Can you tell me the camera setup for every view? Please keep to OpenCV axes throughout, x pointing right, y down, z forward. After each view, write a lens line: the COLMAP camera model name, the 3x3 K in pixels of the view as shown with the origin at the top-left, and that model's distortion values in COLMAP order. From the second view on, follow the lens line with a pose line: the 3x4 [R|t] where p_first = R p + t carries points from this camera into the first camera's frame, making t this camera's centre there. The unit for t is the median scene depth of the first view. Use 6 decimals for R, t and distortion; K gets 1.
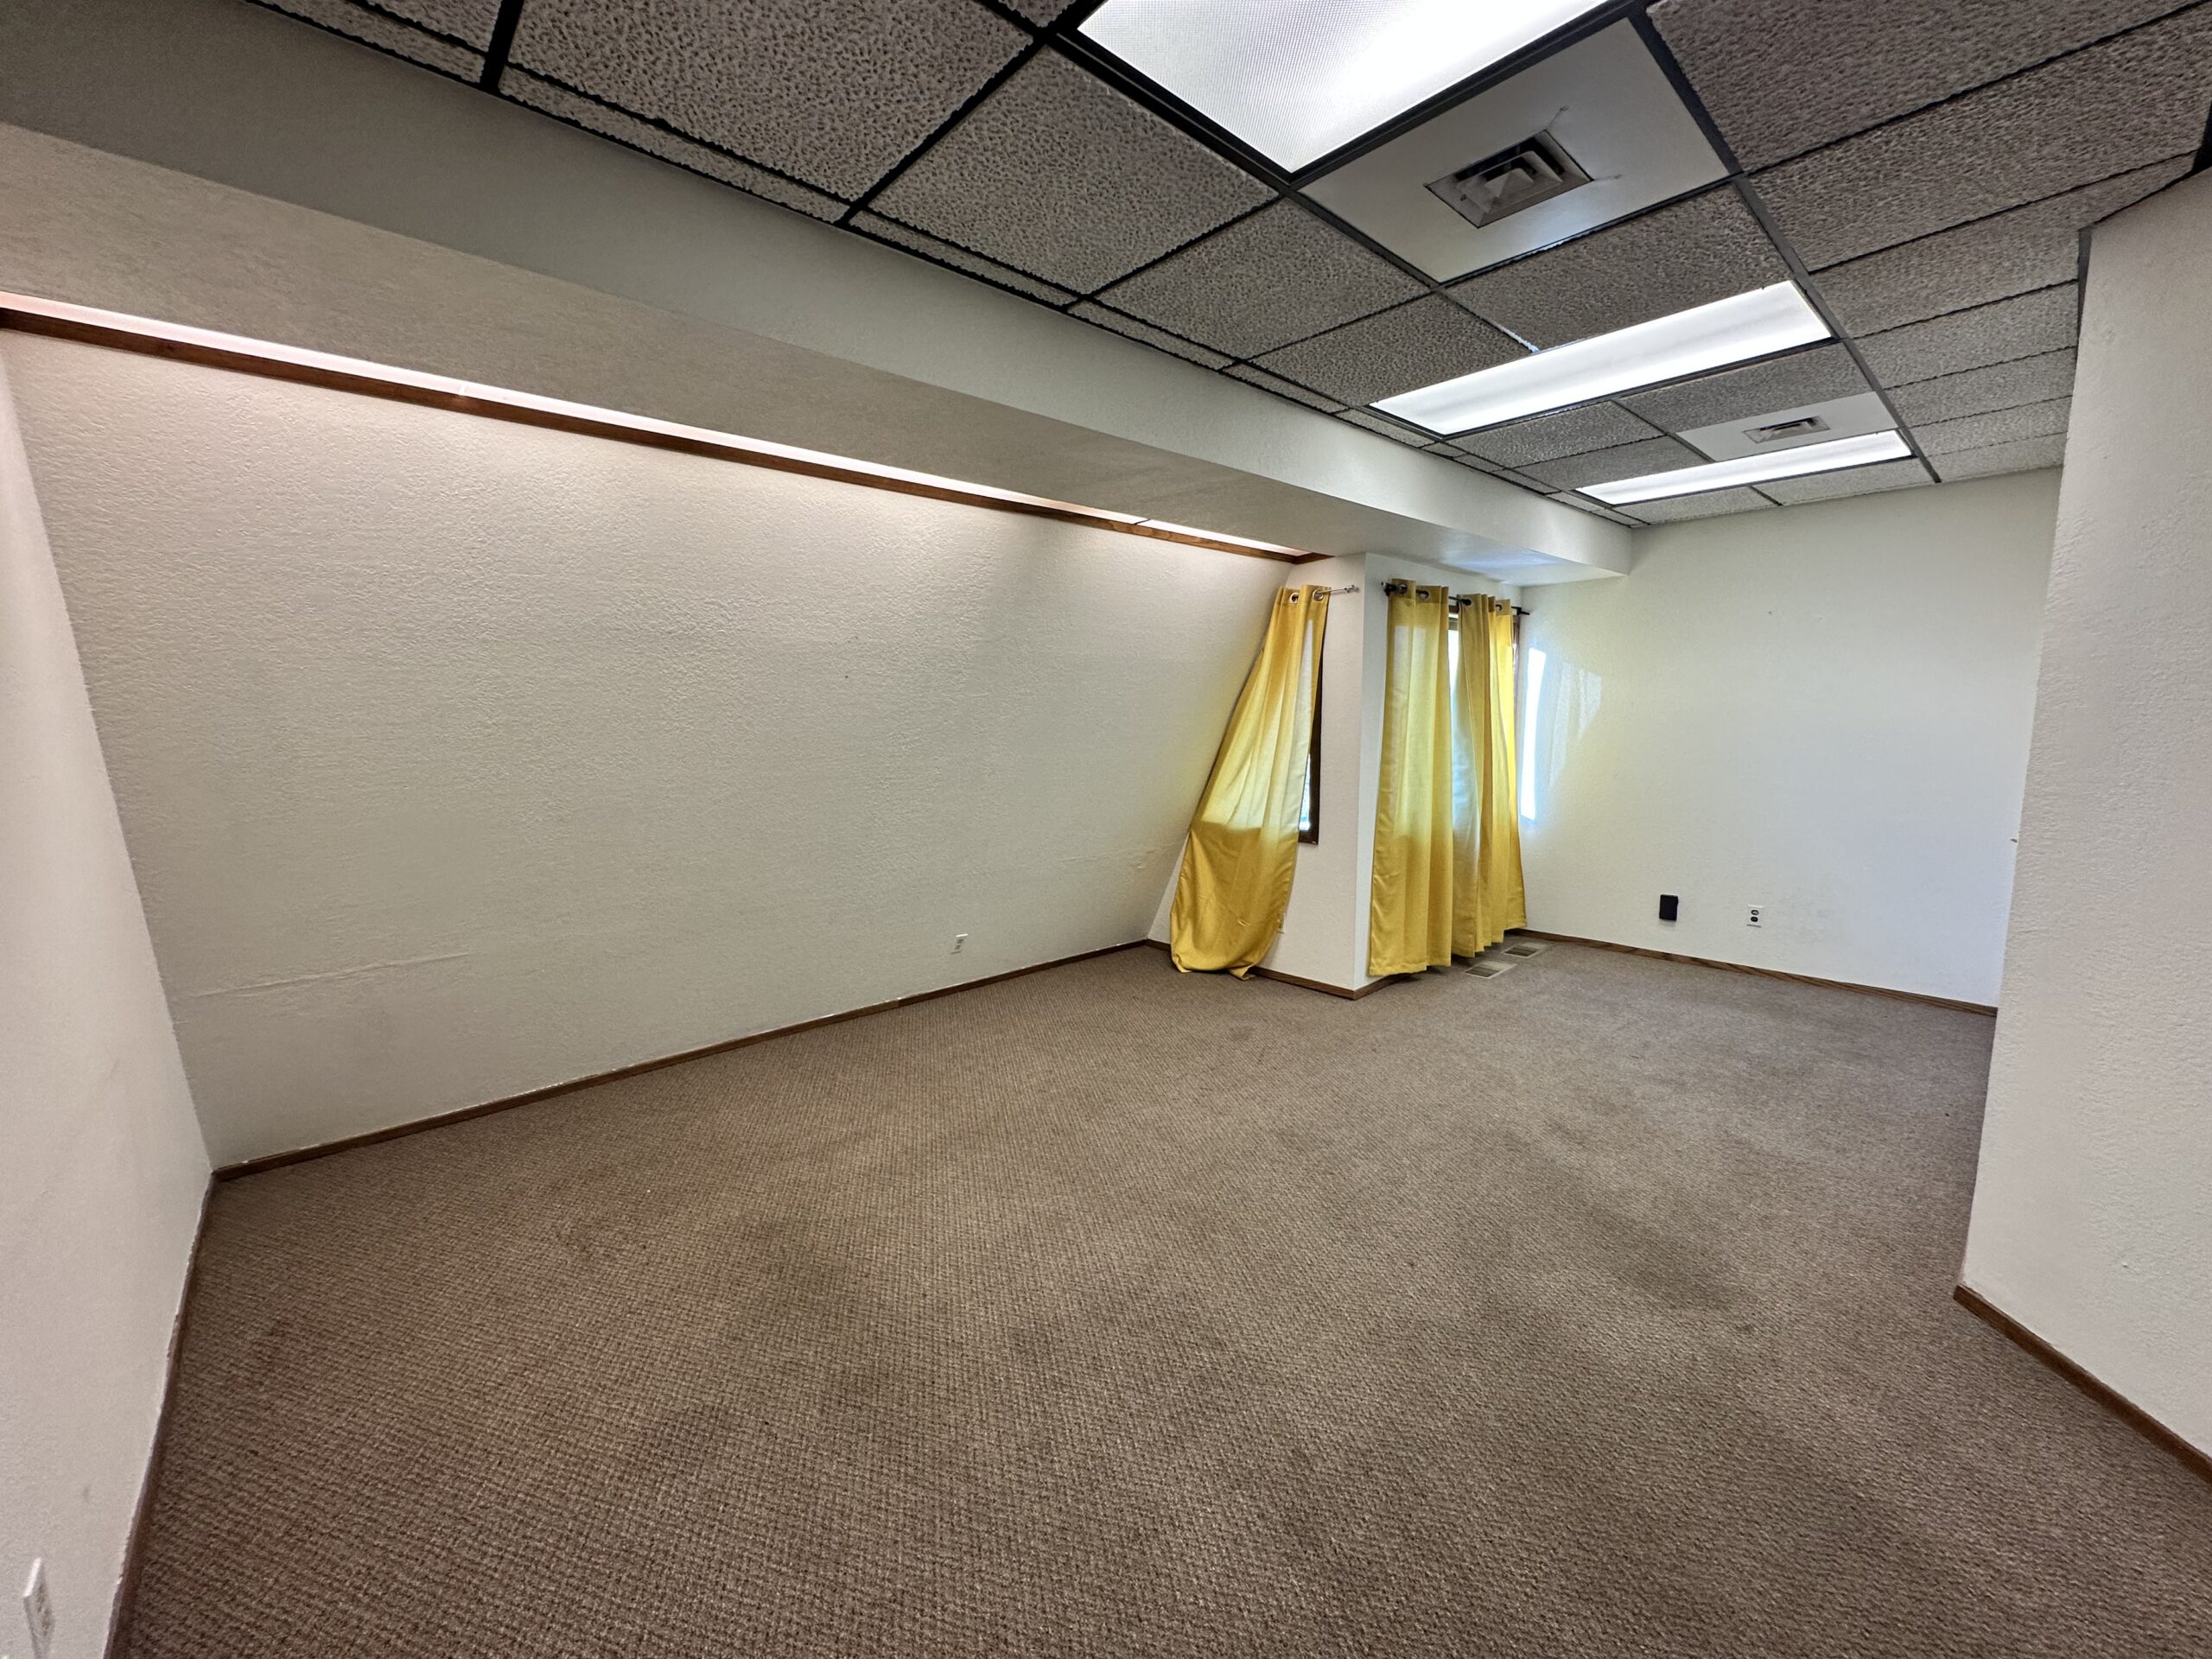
lens RADIAL K [[880.6, 0, 1106.0], [0, 880.6, 829.5], [0, 0, 1]] dist [-0.002064, -0.000158]
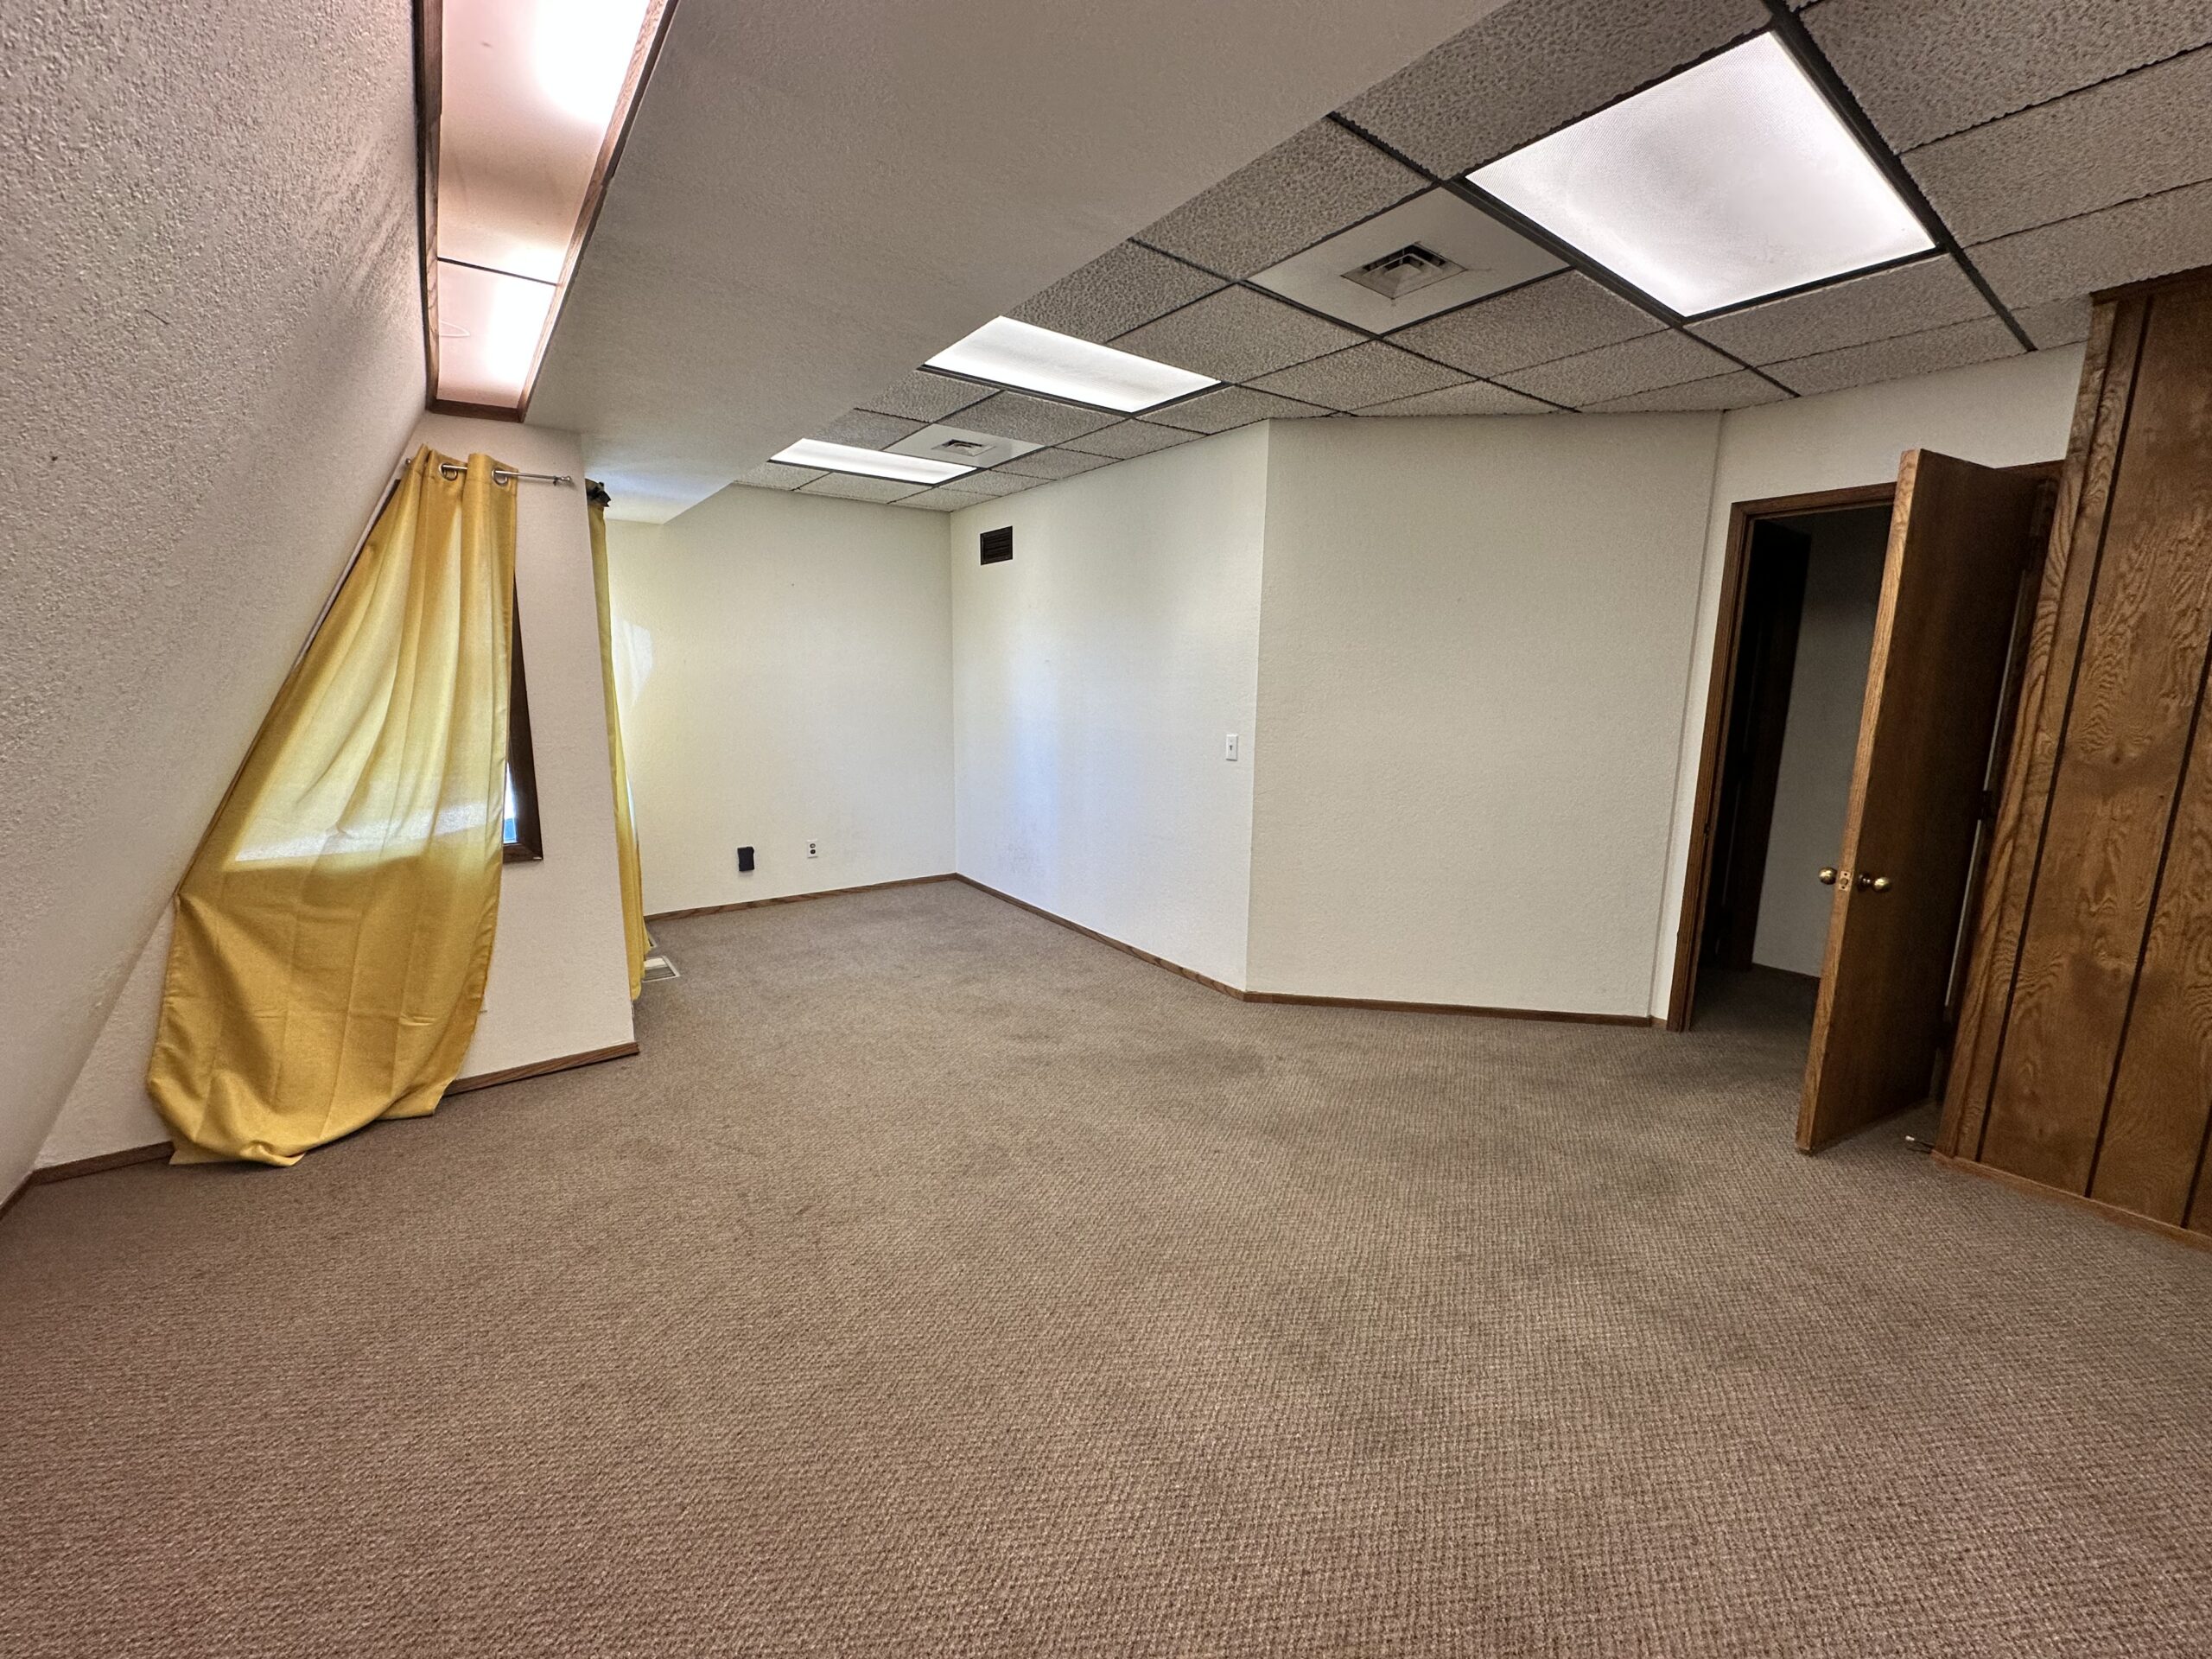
lens RADIAL K [[875.6, 0, 1106.0], [0, 875.6, 829.5], [0, 0, 1]] dist [-0.000493, 0.000040]
pose [[0.092071, -0.159102, 0.982960, -0.452435], [0.115924, 0.982153, 0.148113, -0.066897], [-0.988982, 0.100312, 0.108872, 0.607954]]
